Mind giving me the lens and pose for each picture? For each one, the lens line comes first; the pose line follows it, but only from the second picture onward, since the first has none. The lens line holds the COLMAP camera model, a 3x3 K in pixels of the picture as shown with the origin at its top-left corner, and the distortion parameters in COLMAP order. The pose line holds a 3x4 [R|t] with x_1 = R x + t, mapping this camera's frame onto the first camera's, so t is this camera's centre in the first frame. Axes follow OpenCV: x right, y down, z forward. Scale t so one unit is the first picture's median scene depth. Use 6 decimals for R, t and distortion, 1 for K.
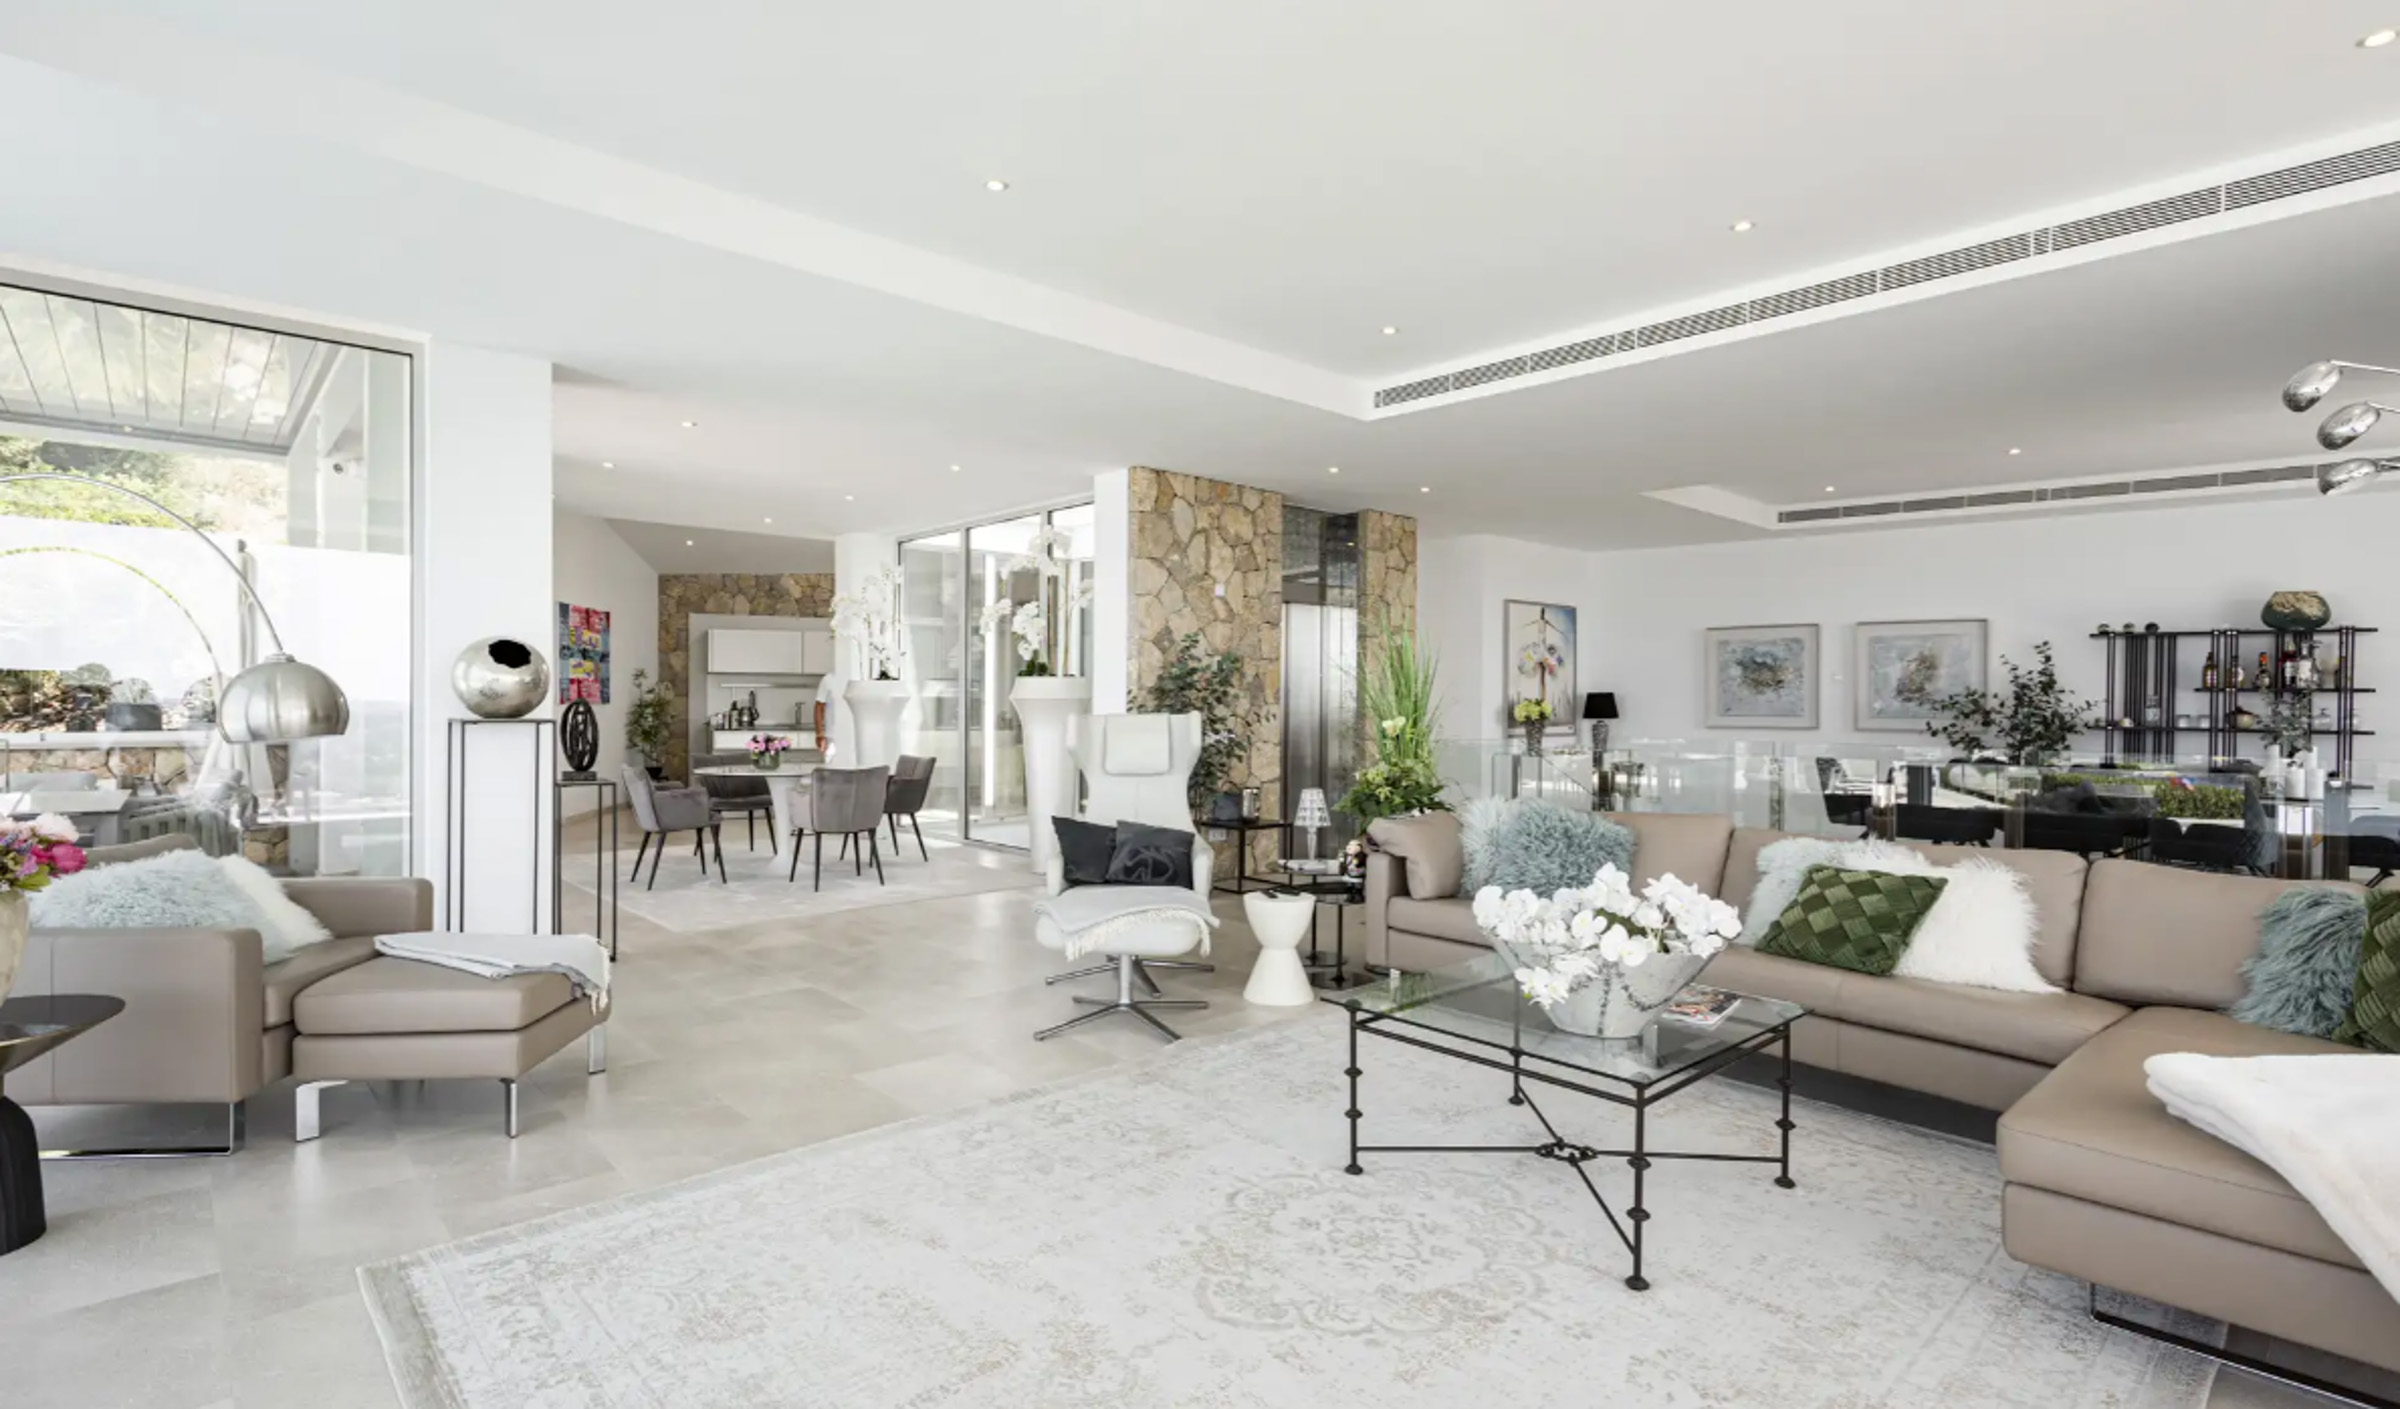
lens RADIAL K [[1181.7, 0, 1184.9], [0, 1181.7, 702.9], [0, 0, 1]] dist [0.020366, 0.000399]
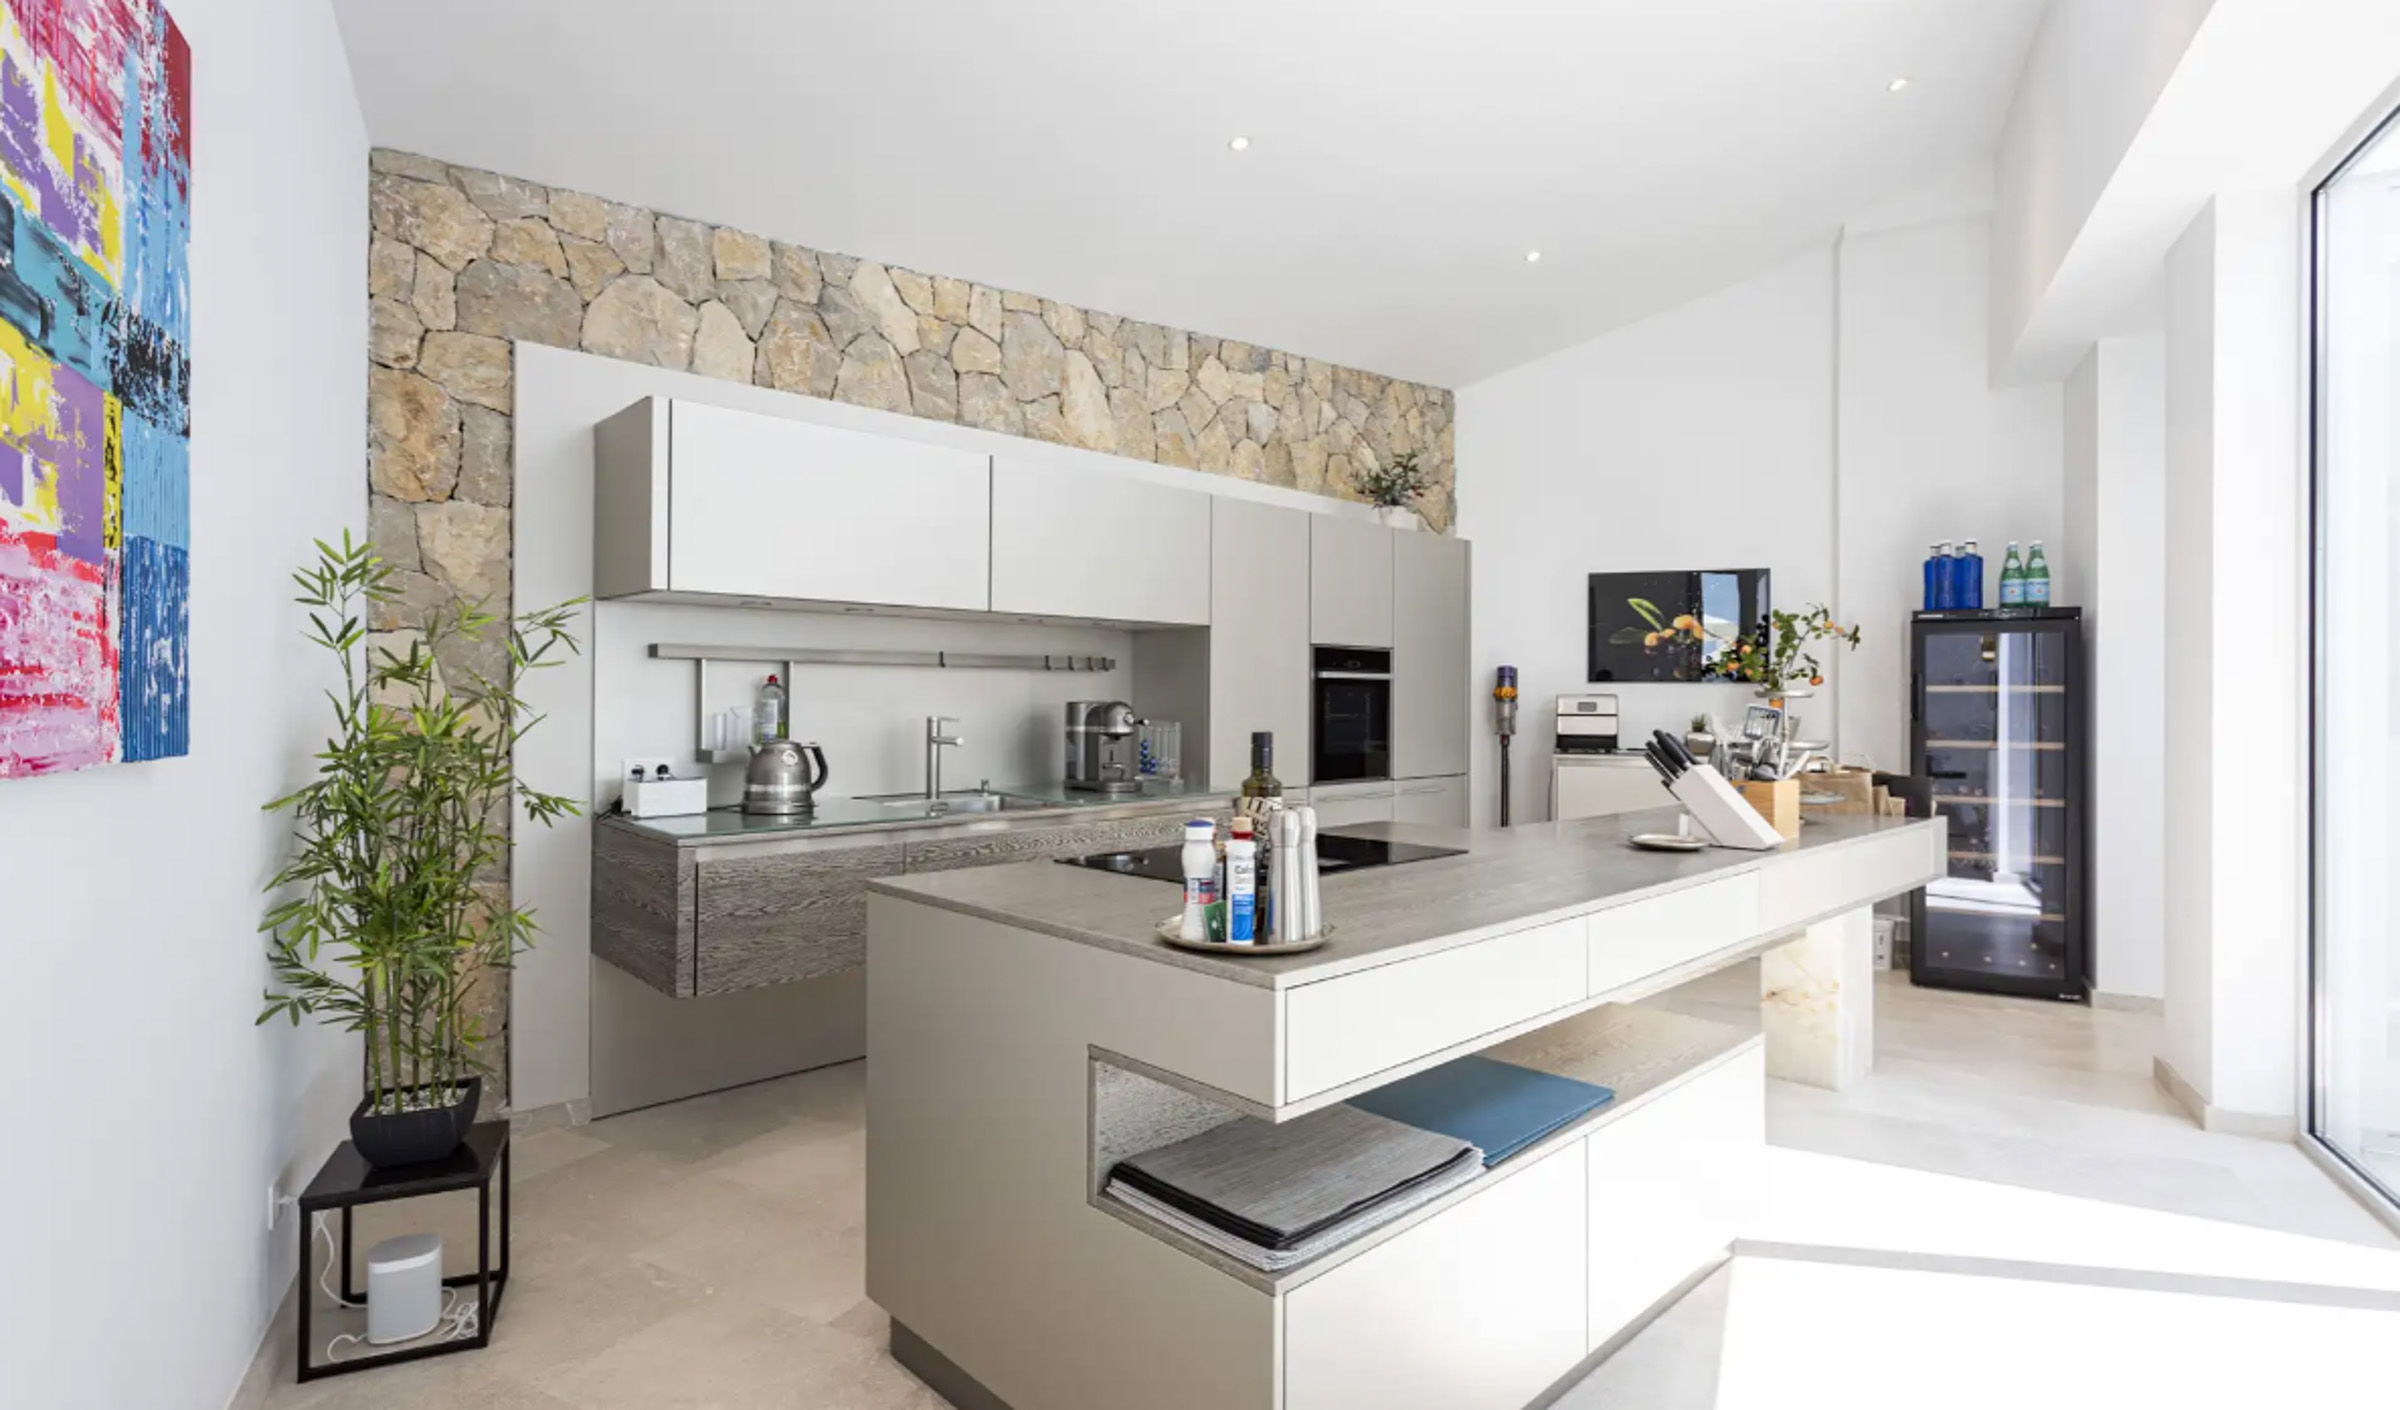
lens RADIAL K [[1181.7, 0, 1184.9], [0, 1181.7, 703.4], [0, 0, 1]] dist [0.020366, 0.000399]
pose [[0.940641, -0.002145, 0.339396, -0.220479], [0.003401, 0.999989, -0.003105, -0.002166], [-0.339385, 0.004075, 0.940639, 0.434437]]
